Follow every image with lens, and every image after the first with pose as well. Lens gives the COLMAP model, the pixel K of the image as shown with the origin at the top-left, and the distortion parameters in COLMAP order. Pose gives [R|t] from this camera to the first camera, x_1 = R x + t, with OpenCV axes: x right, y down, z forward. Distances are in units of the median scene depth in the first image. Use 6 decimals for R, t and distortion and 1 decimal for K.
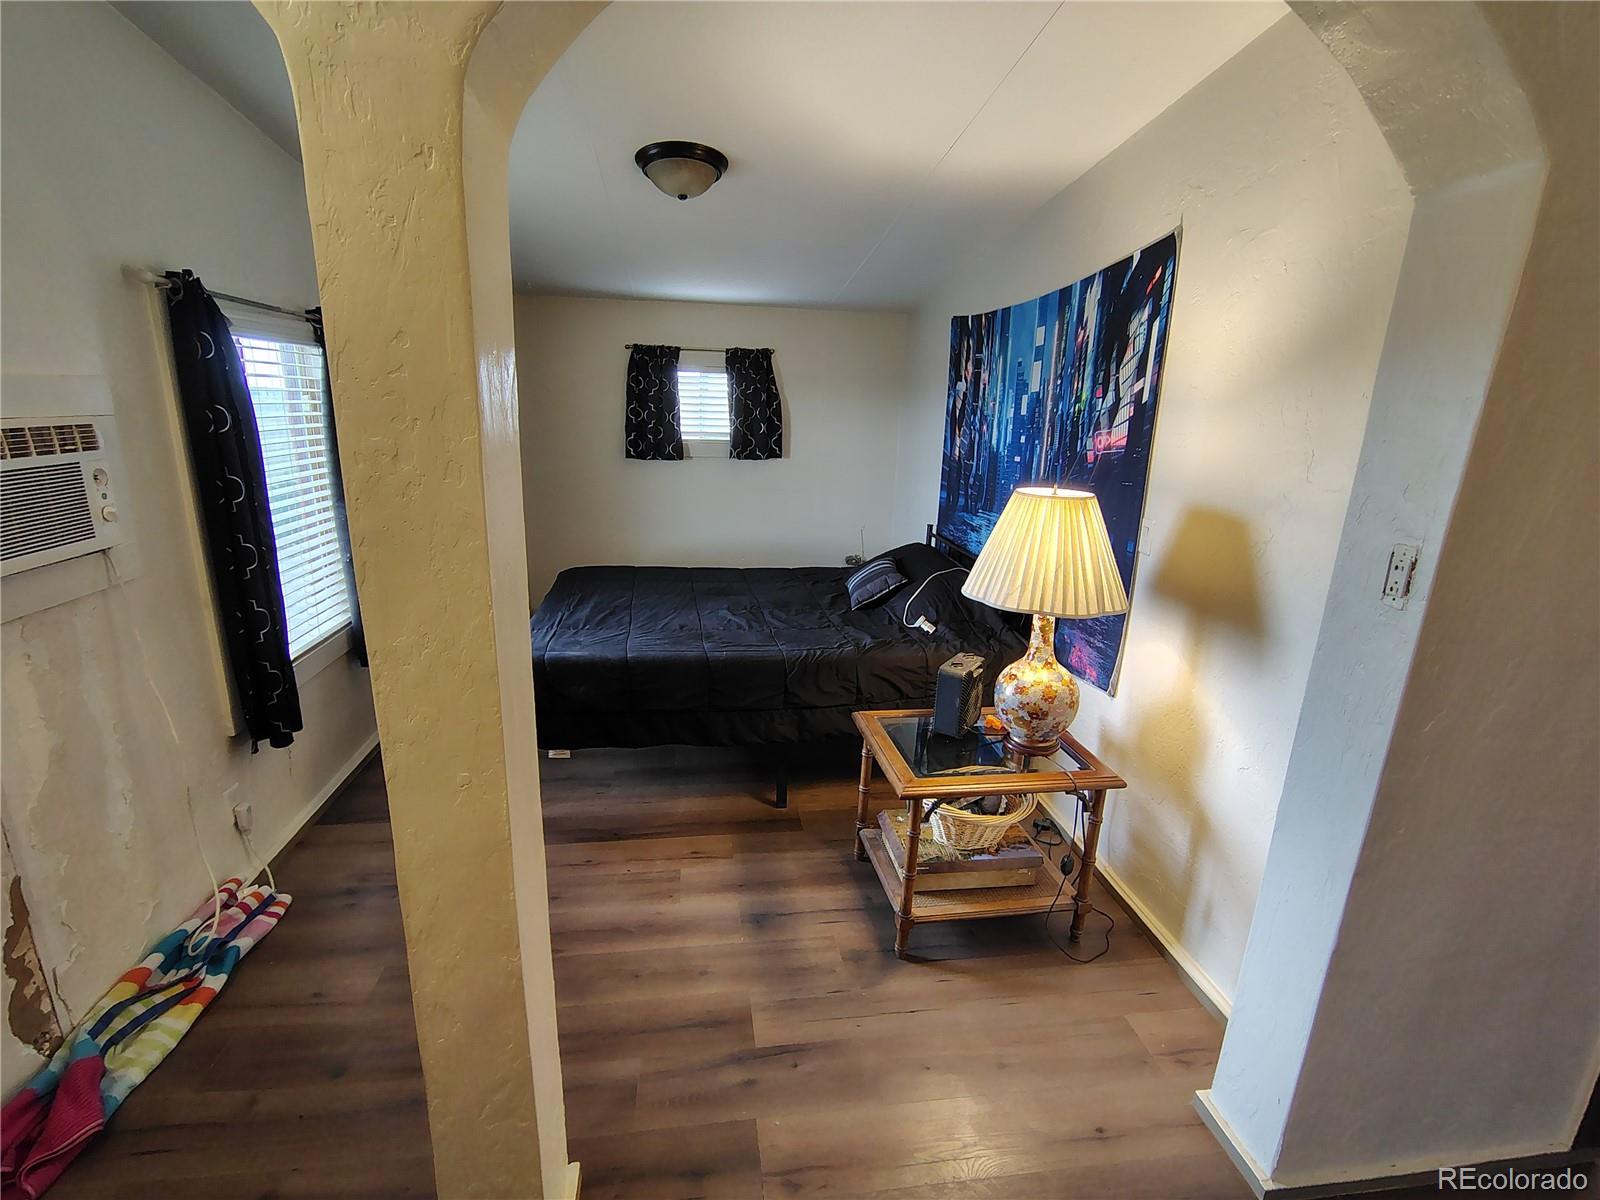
lens RADIAL K [[747.9, 0, 789.0], [0, 747.9, 603.2], [0, 0, 1]] dist [-0.011474, 0.005364]
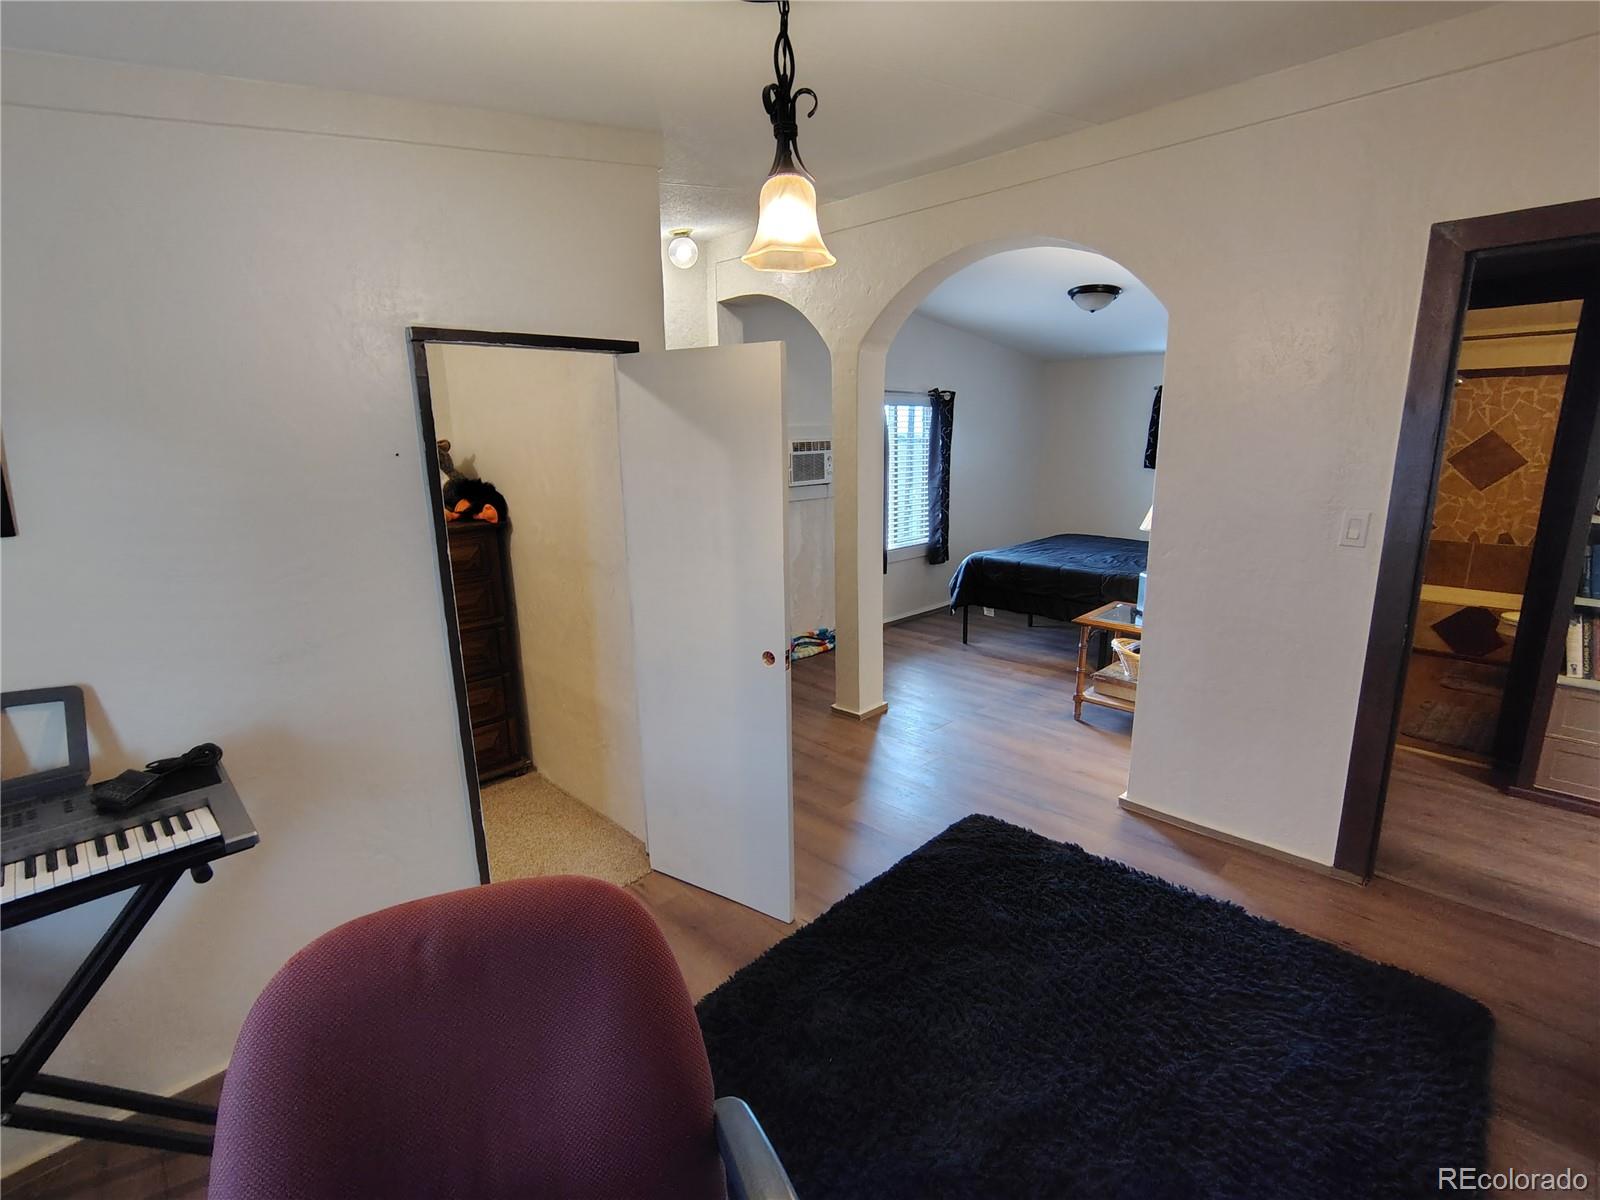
lens RADIAL K [[747.9, 0, 800.3], [0, 747.9, 593.4], [0, 0, 1]] dist [-0.011474, 0.005364]
pose [[0.602748, 0.132087, -0.786923, 1.317147], [-0.176961, 0.983773, 0.029585, 0.269536], [0.778061, 0.121423, 0.616342, -0.803877]]
